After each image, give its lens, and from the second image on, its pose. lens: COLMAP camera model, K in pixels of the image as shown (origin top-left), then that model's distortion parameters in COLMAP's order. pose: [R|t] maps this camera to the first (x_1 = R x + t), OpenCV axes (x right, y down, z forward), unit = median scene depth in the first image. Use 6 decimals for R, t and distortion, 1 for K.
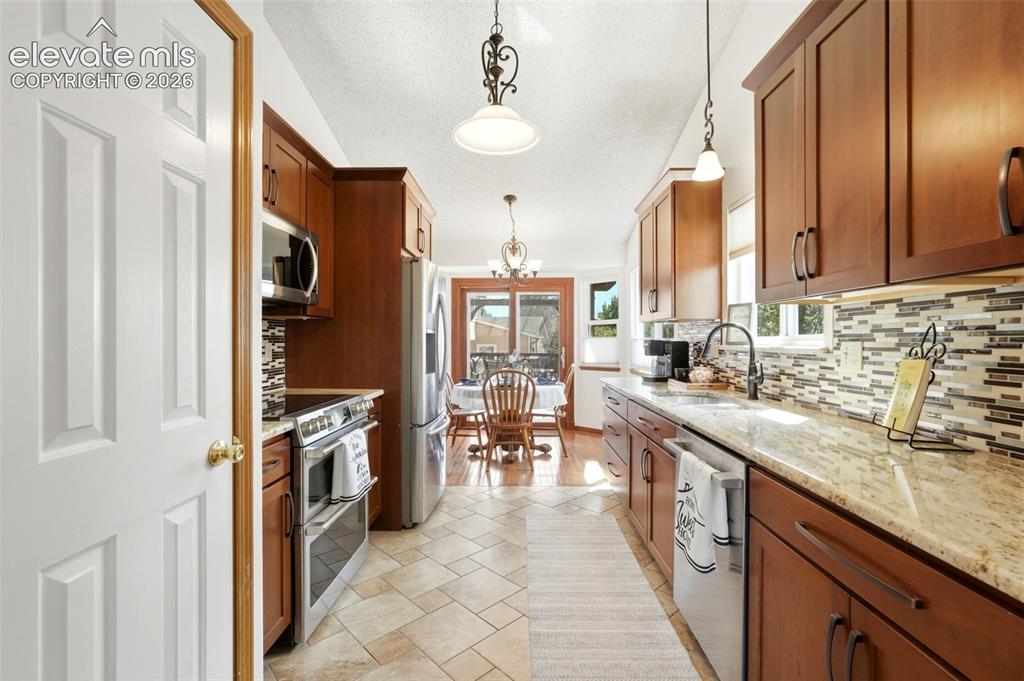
lens RADIAL K [[447.5, 0, 512.0], [0, 447.5, 340.5], [0, 0, 1]] dist [-0.015760, 0.009924]
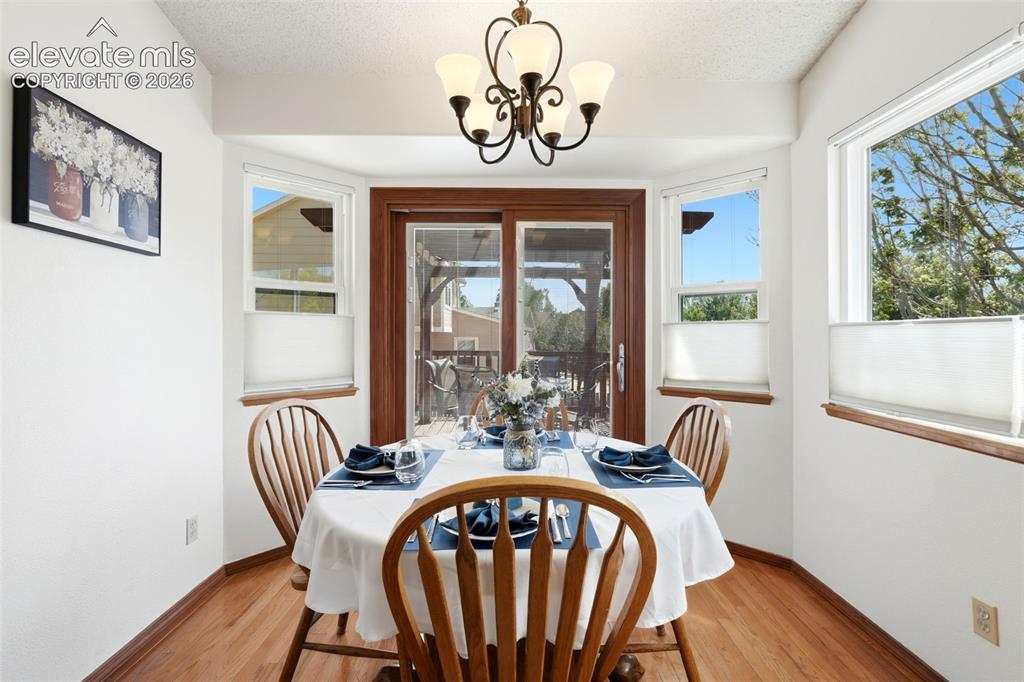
lens RADIAL K [[447.5, 0, 512.0], [0, 447.5, 341.0], [0, 0, 1]] dist [-0.015760, 0.009924]
pose [[0.999321, 0.000710, 0.036832, -0.012067], [-0.001264, 0.999886, 0.015017, 0.004976], [-0.036818, -0.015053, 0.999209, 0.553081]]
